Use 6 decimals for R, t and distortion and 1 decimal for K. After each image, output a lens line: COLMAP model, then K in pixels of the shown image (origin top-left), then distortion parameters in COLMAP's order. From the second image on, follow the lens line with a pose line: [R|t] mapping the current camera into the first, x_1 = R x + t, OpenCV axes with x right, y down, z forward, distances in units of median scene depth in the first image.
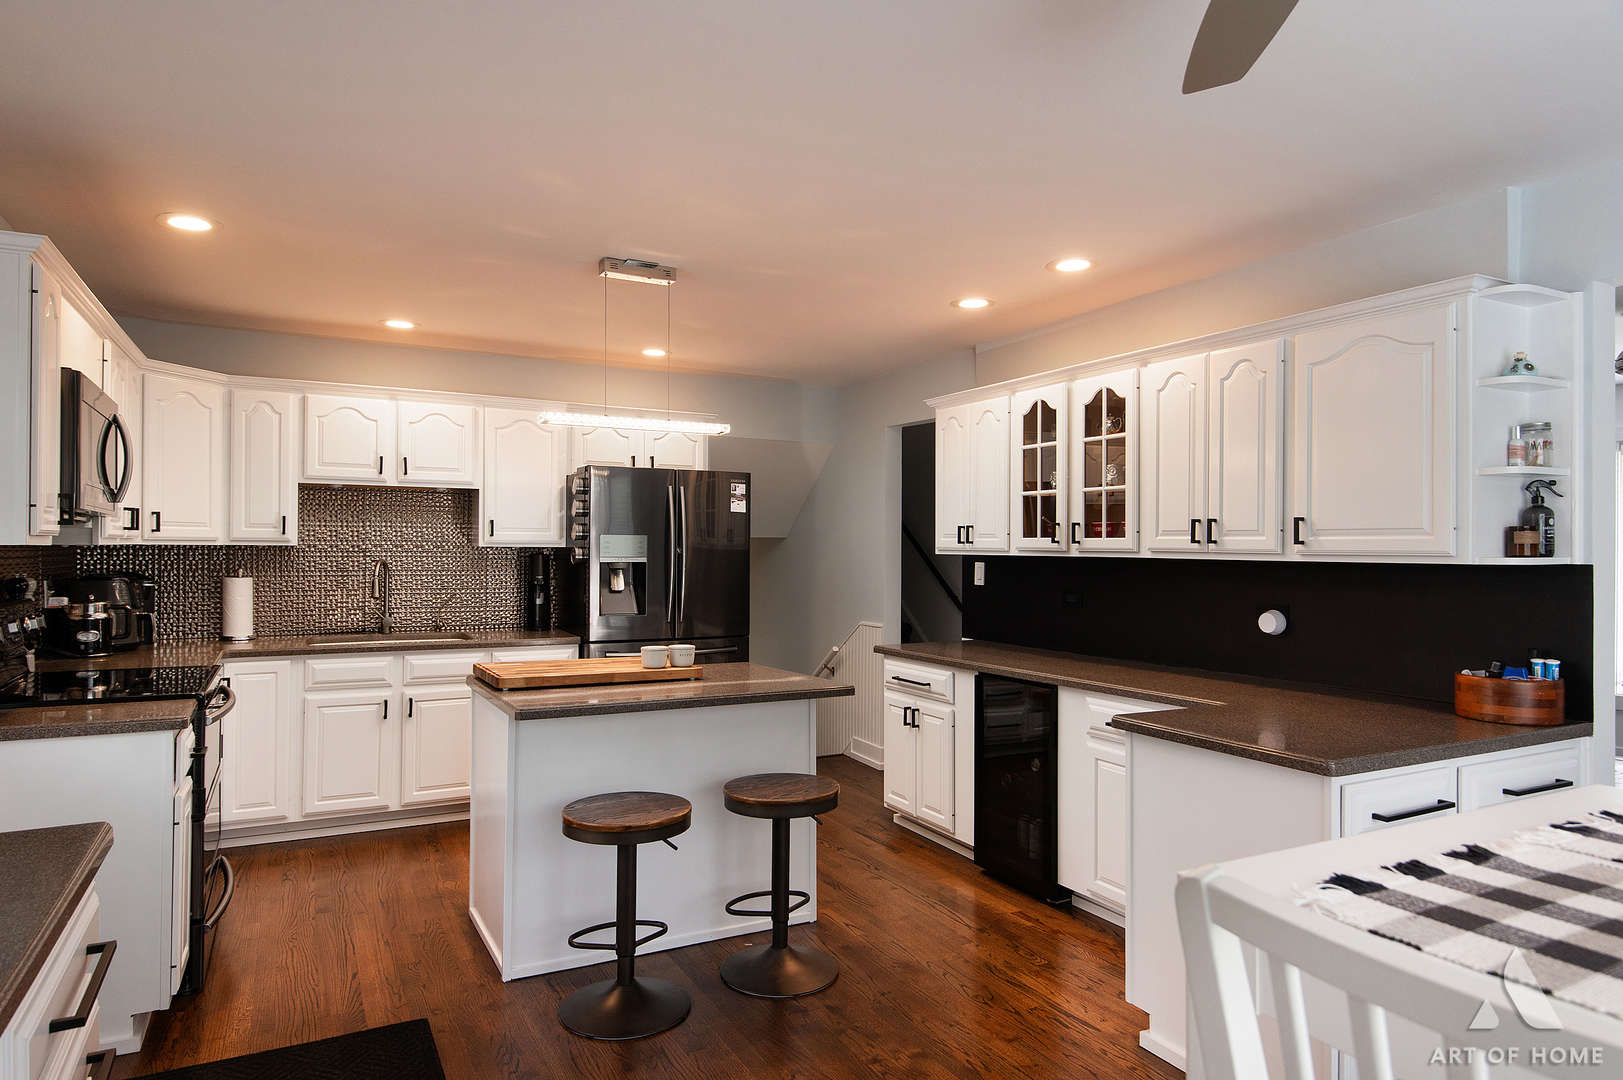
lens RADIAL K [[949.8, 0, 811.7], [0, 949.8, 544.7], [0, 0, 1]] dist [0.019678, -0.001446]
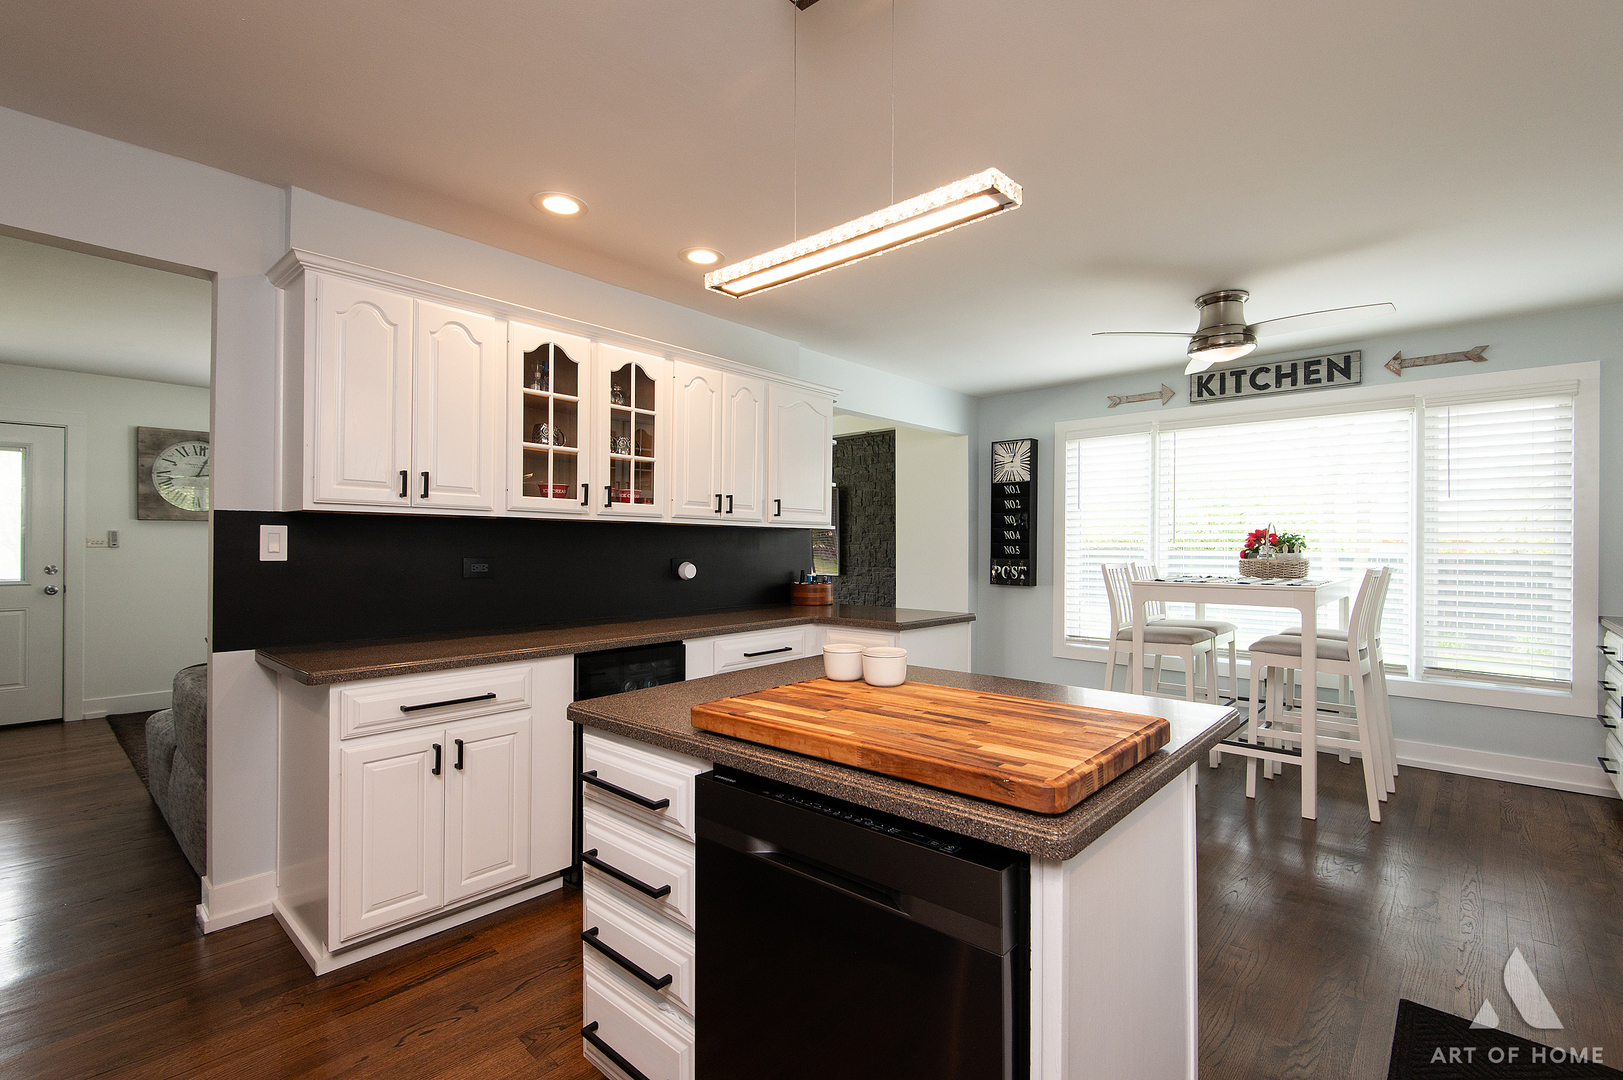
lens RADIAL K [[725.9, 0, 810.8], [0, 725.9, 543.2], [0, 0, 1]] dist [-0.001825, -0.001514]
pose [[-0.347528, -0.003911, 0.937662, -0.449616], [-0.013591, 0.999907, -0.000867, 0.029952], [-0.937571, -0.013045, -0.347549, 0.932662]]
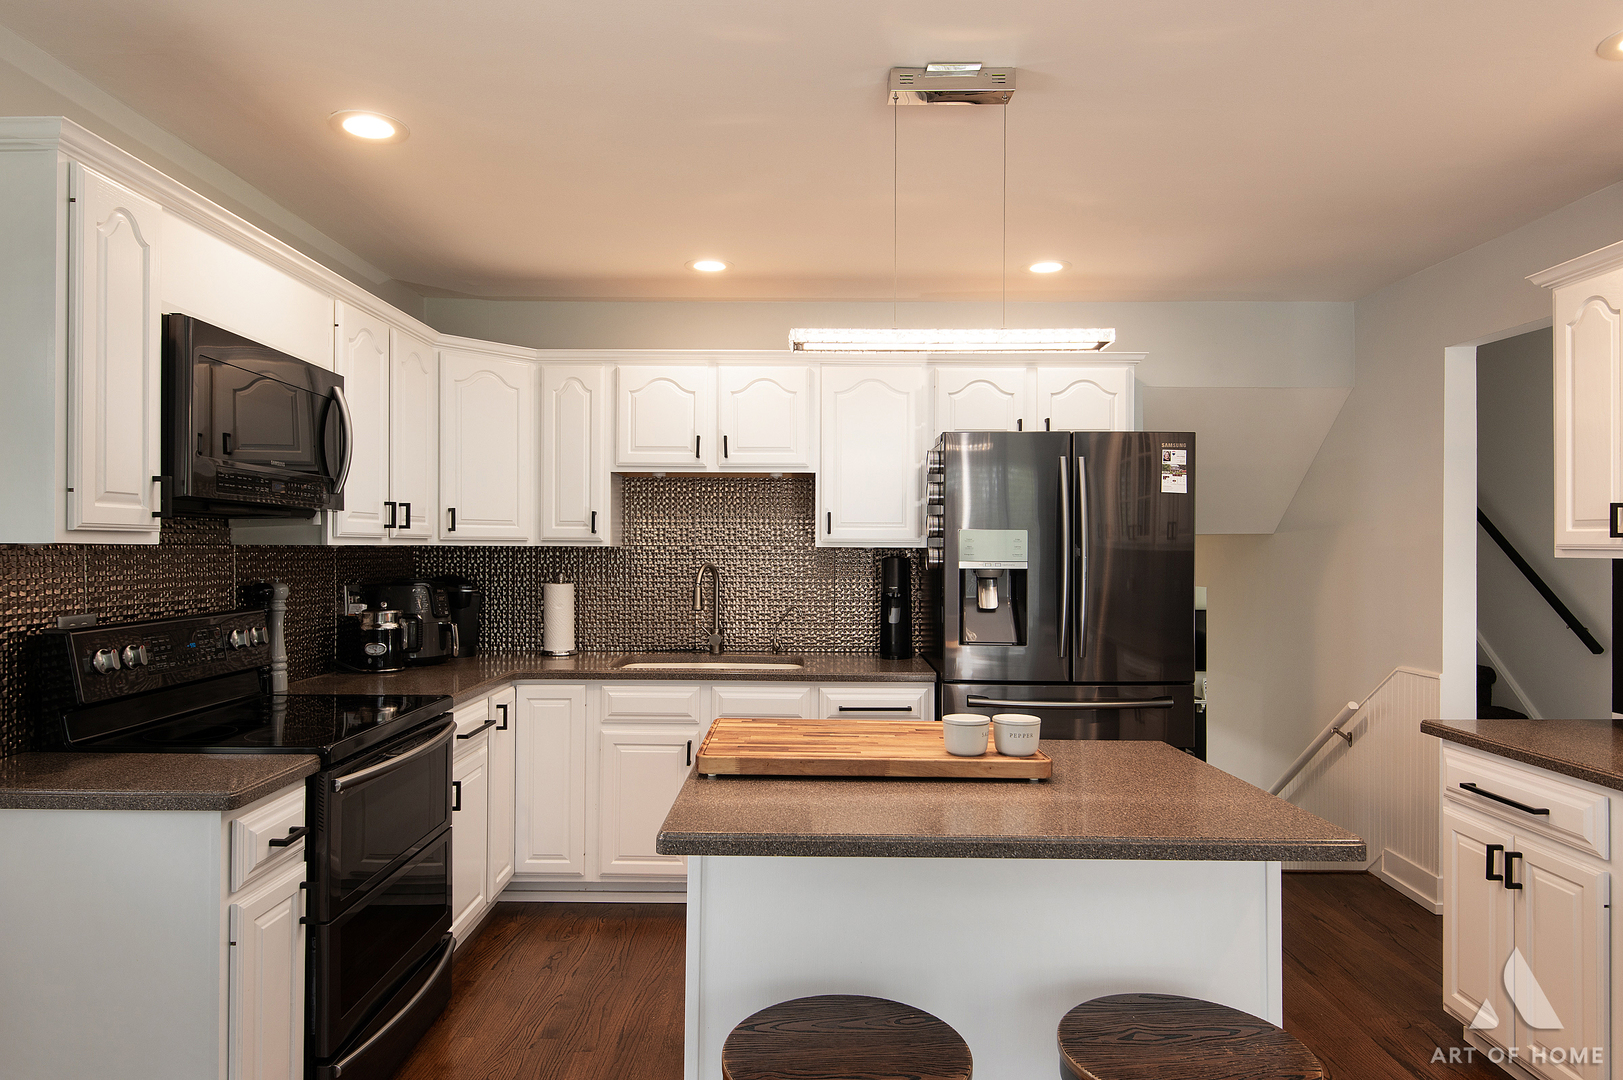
lens RADIAL K [[978.8, 0, 807.9], [0, 978.8, 545.2], [0, 0, 1]] dist [0.012603, -0.009609]
pose [[0.878367, -0.004858, -0.477961, 0.026622], [0.003278, 0.999986, -0.004140, 0.003972], [0.477975, 0.002070, 0.878371, 0.331429]]
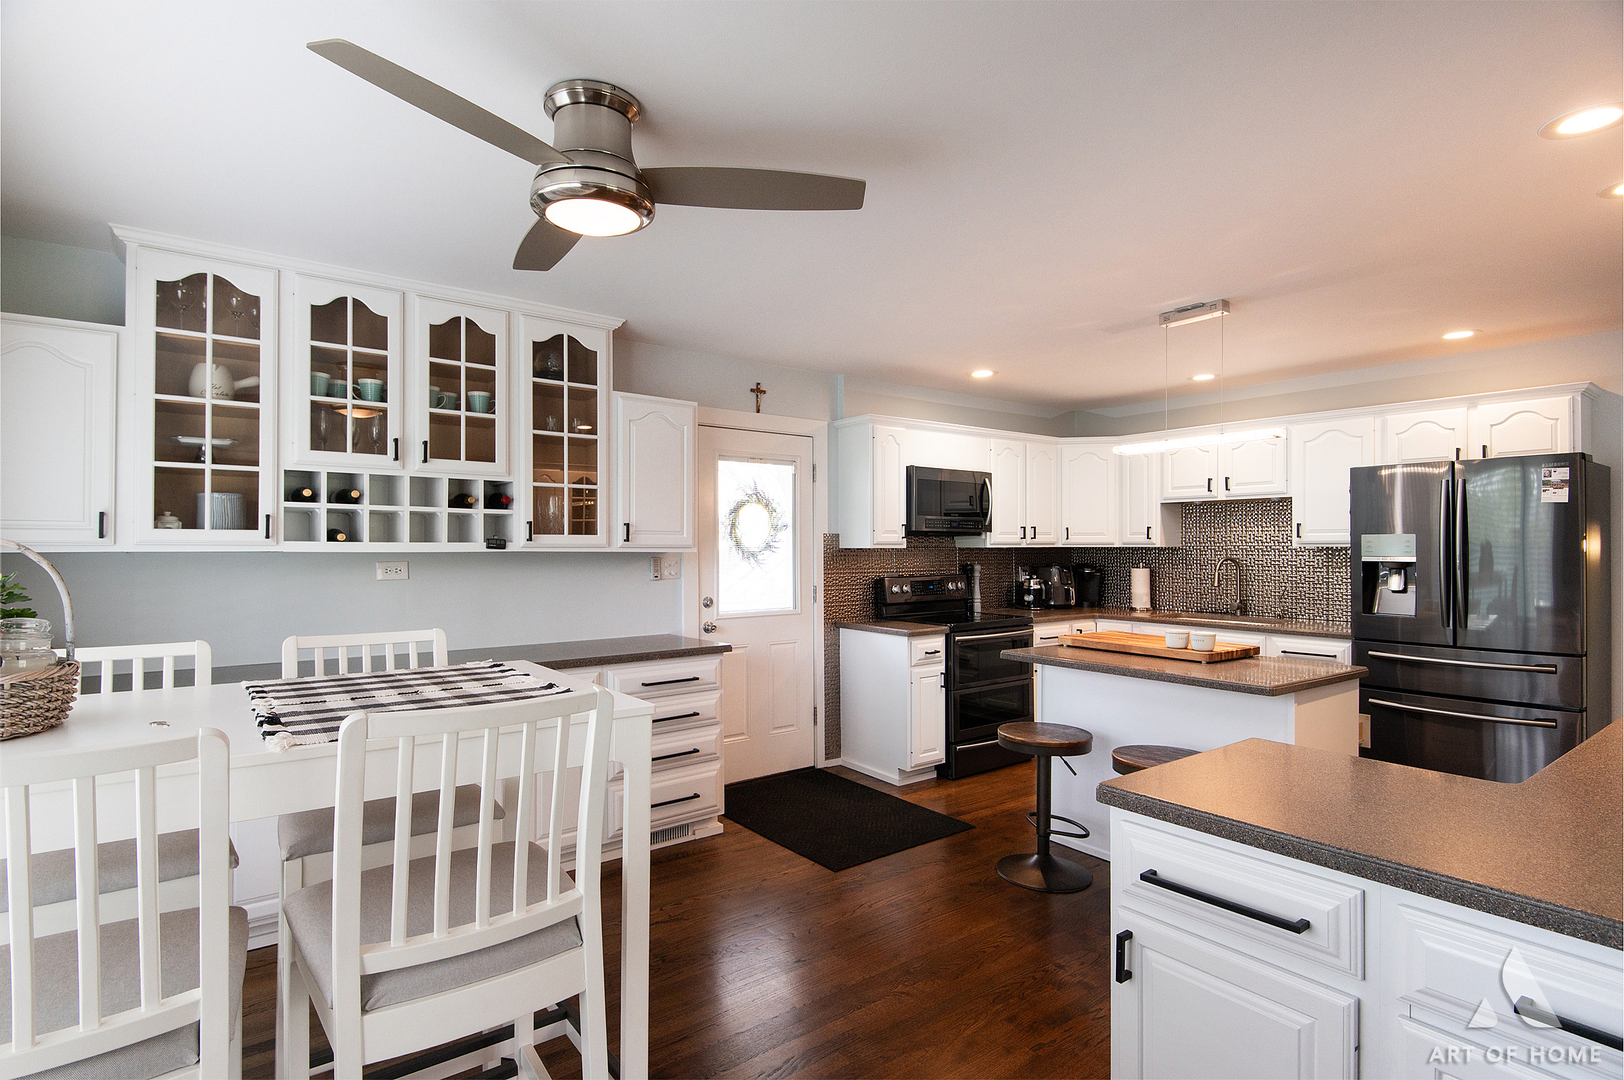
lens RADIAL K [[816.9, 0, 809.1], [0, 816.9, 543.3], [0, 0, 1]] dist [0.004497, 0.000344]
pose [[0.157757, -0.010502, -0.987422, 0.595333], [0.006251, 0.999934, -0.009636, 0.004120], [0.987458, -0.004652, 0.157812, 0.292392]]
